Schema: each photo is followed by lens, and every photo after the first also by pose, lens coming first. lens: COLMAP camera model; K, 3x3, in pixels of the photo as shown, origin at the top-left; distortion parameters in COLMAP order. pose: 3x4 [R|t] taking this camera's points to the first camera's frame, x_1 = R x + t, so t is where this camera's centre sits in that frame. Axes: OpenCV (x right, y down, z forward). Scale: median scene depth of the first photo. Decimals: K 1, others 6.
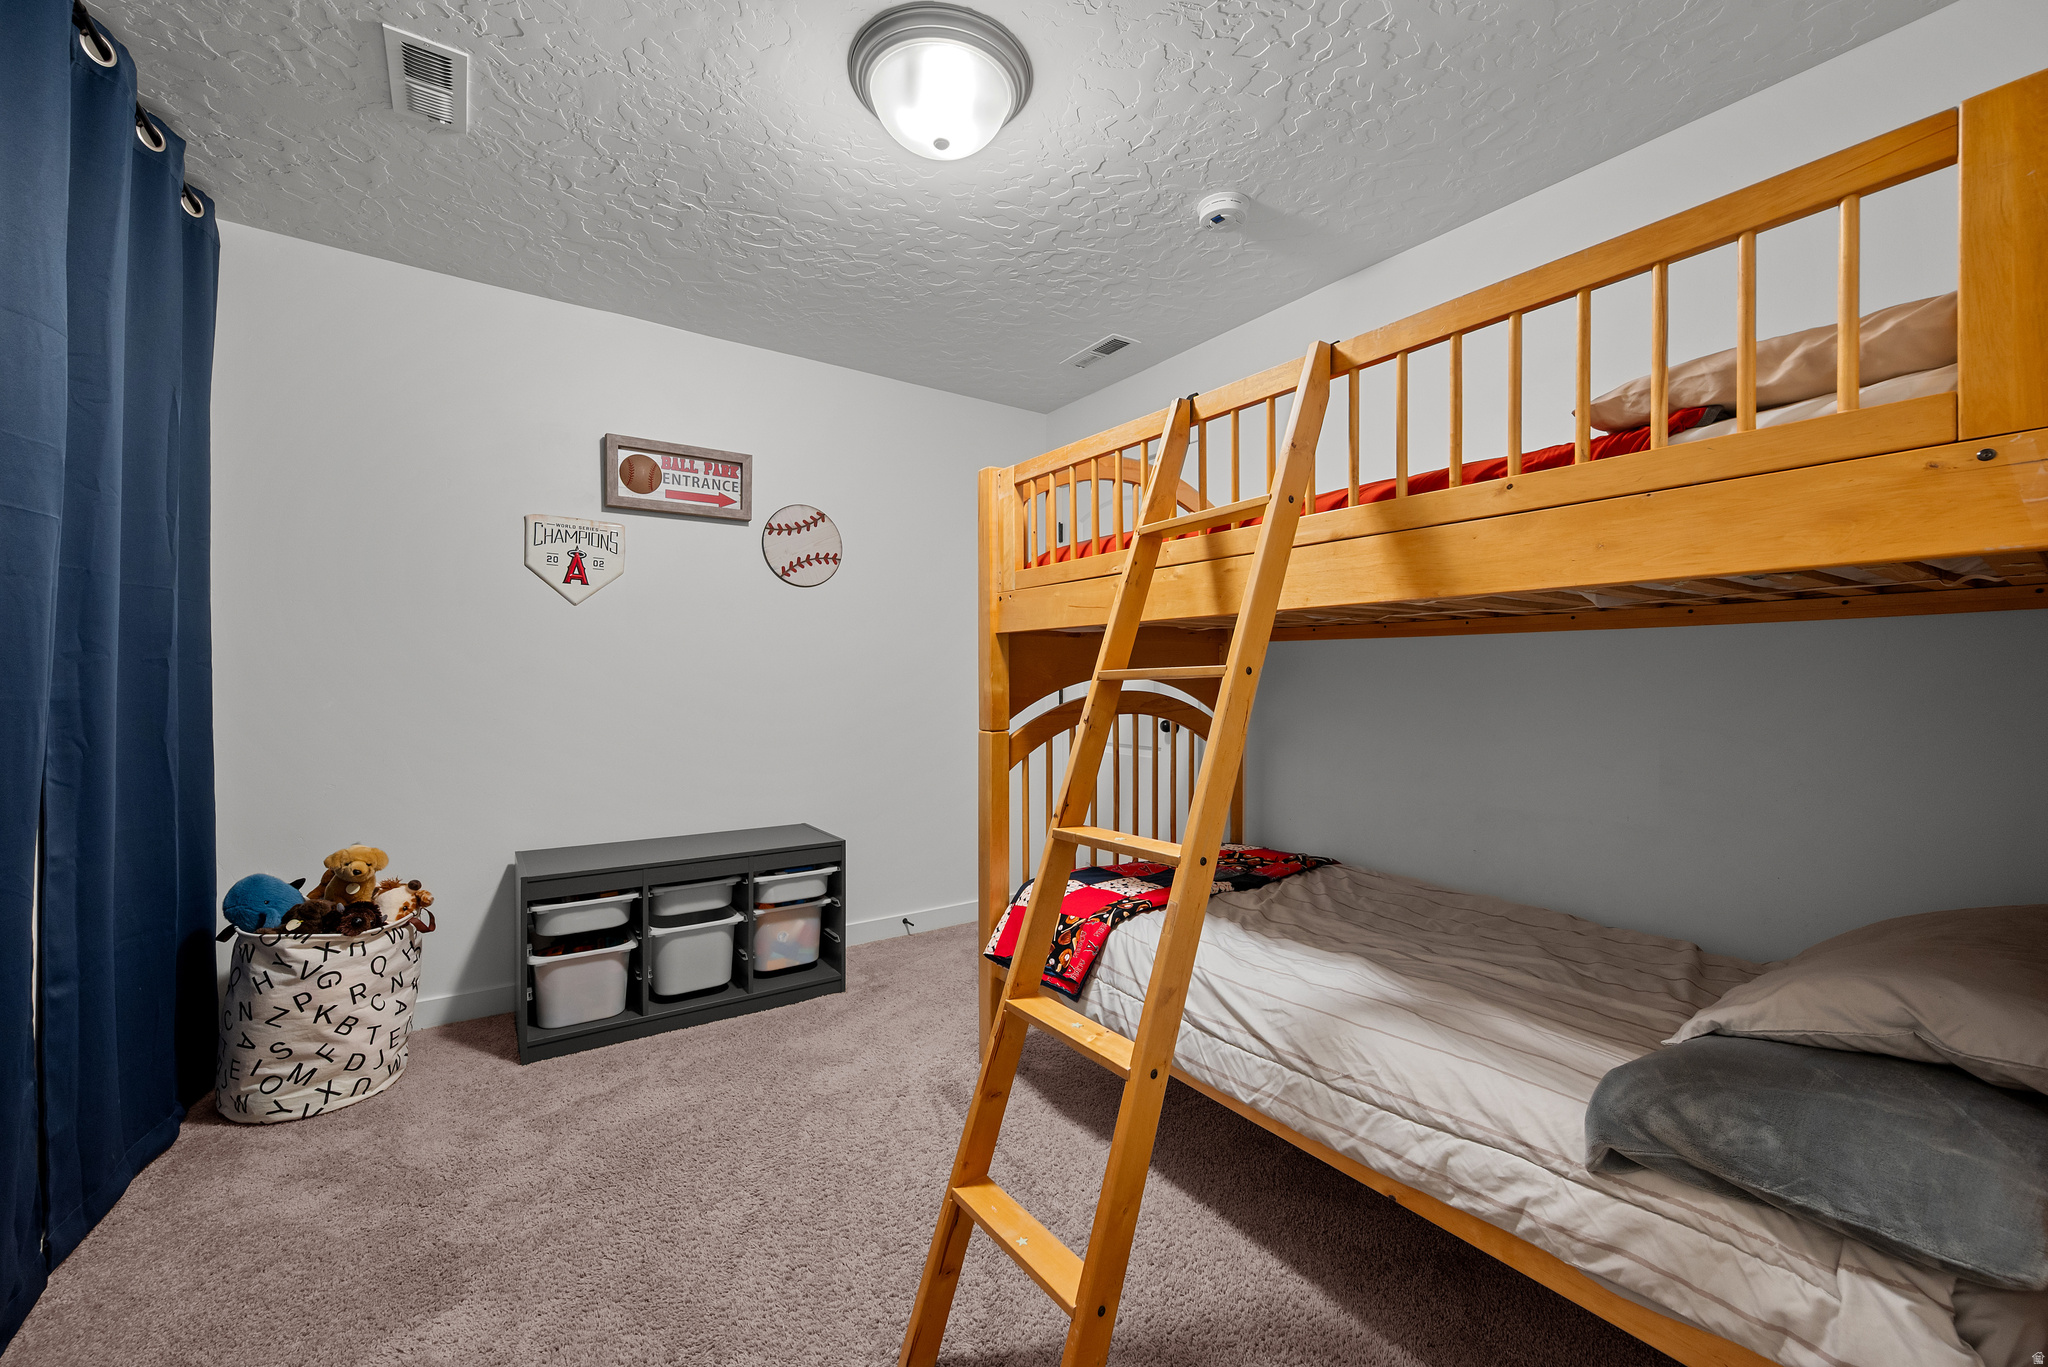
lens RADIAL K [[808.6, 0, 1024.0], [0, 808.6, 683.5], [0, 0, 1]] dist [-0.000730, -0.000031]
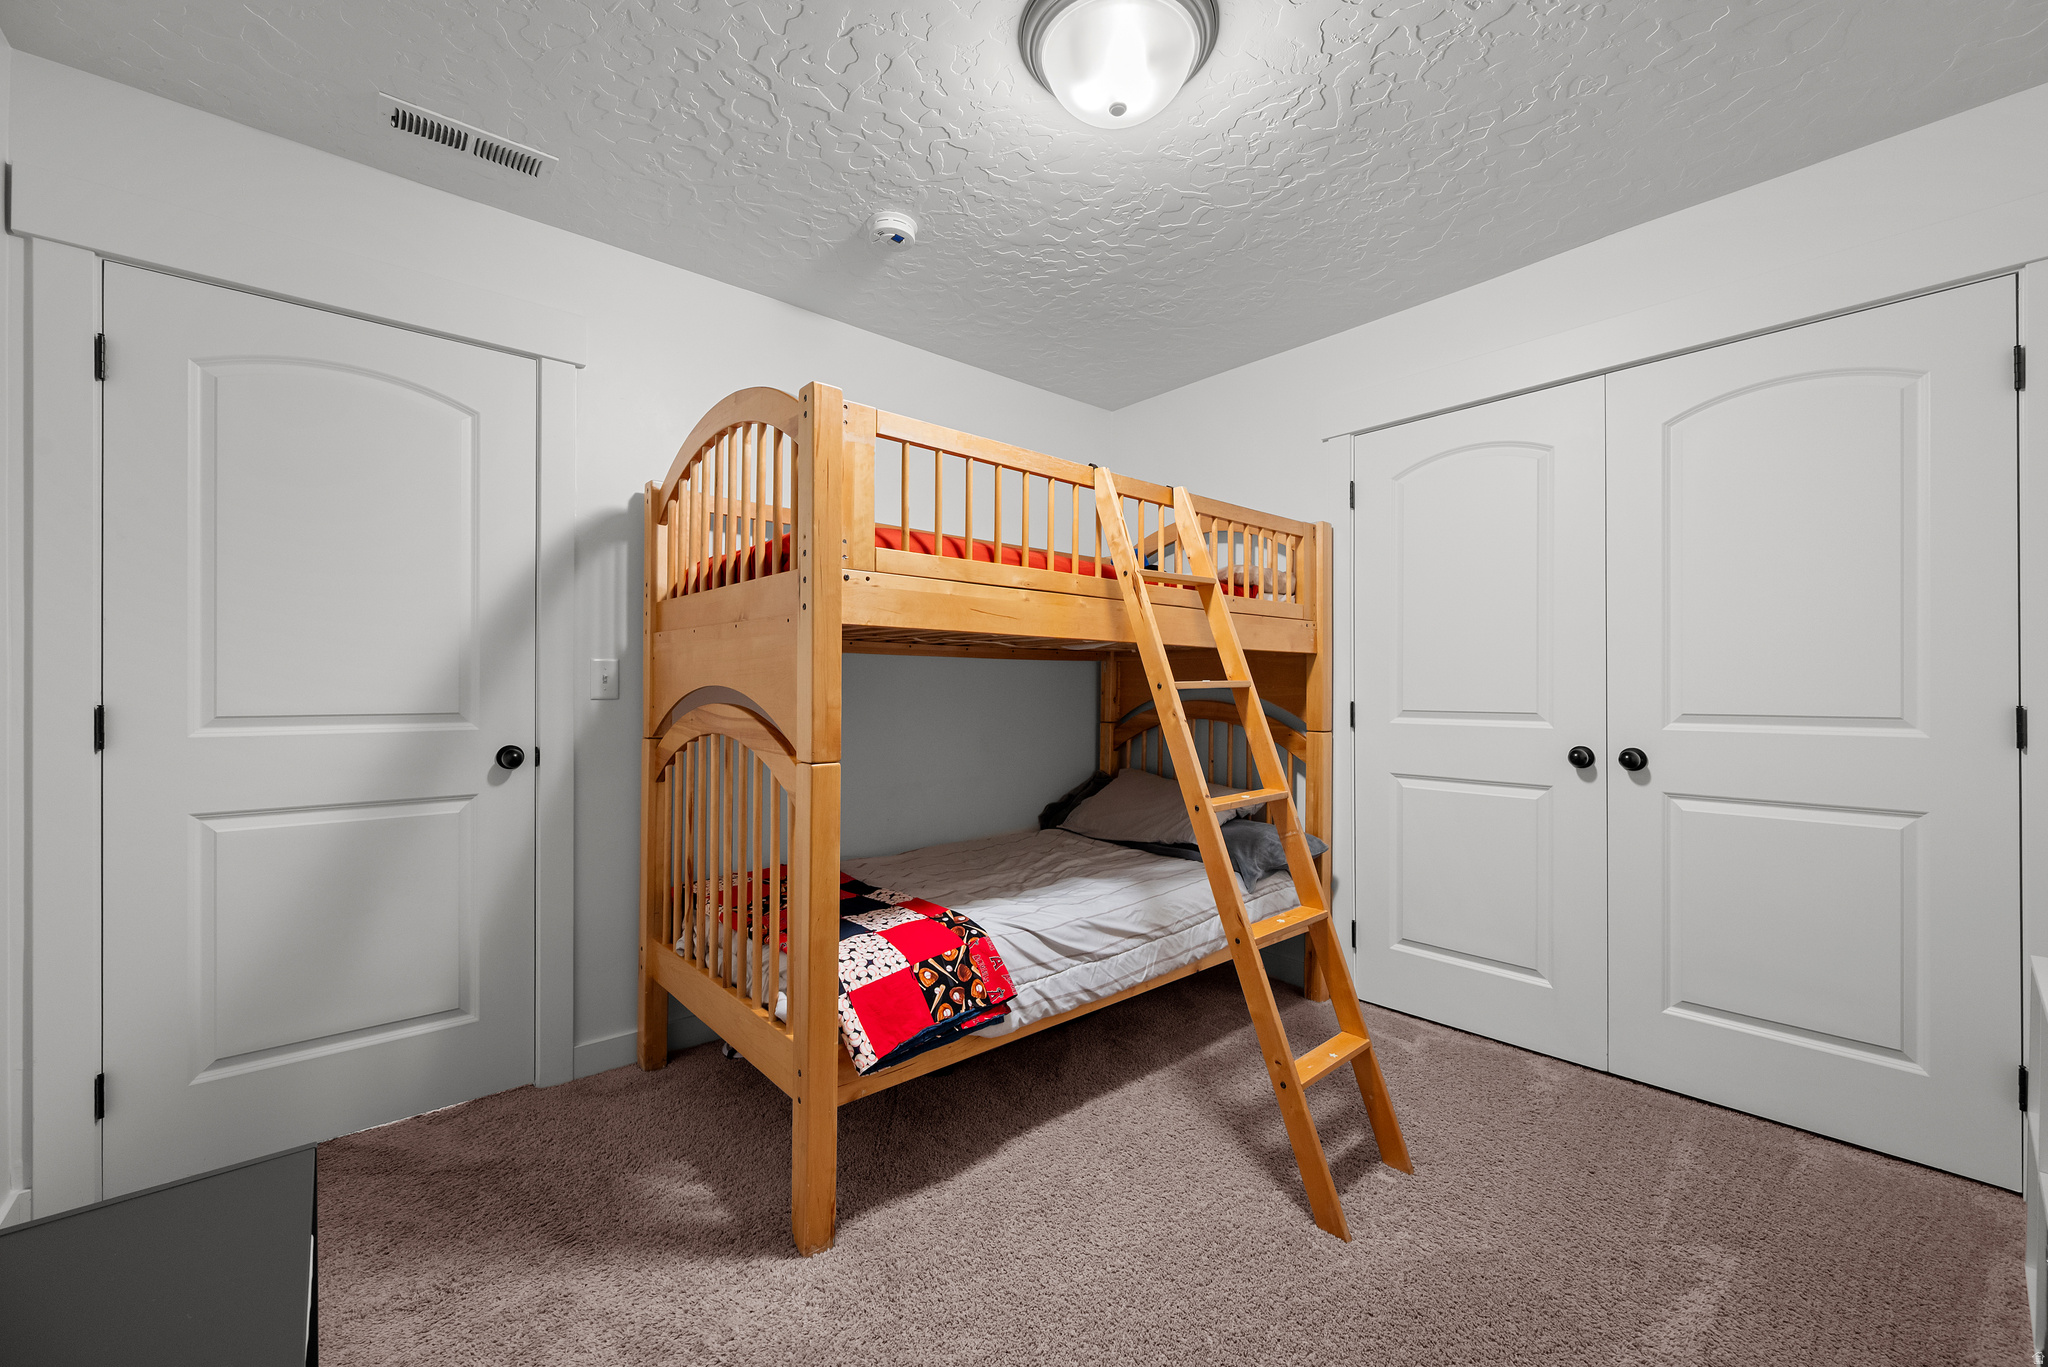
lens RADIAL K [[808.6, 0, 1024.0], [0, 808.6, 683.5], [0, 0, 1]] dist [-0.000730, -0.000031]
pose [[-0.115805, 0.004114, 0.993264, -0.875152], [0.000441, 0.999992, -0.004091, -0.006952], [-0.993272, -0.000036, -0.115805, 1.056603]]
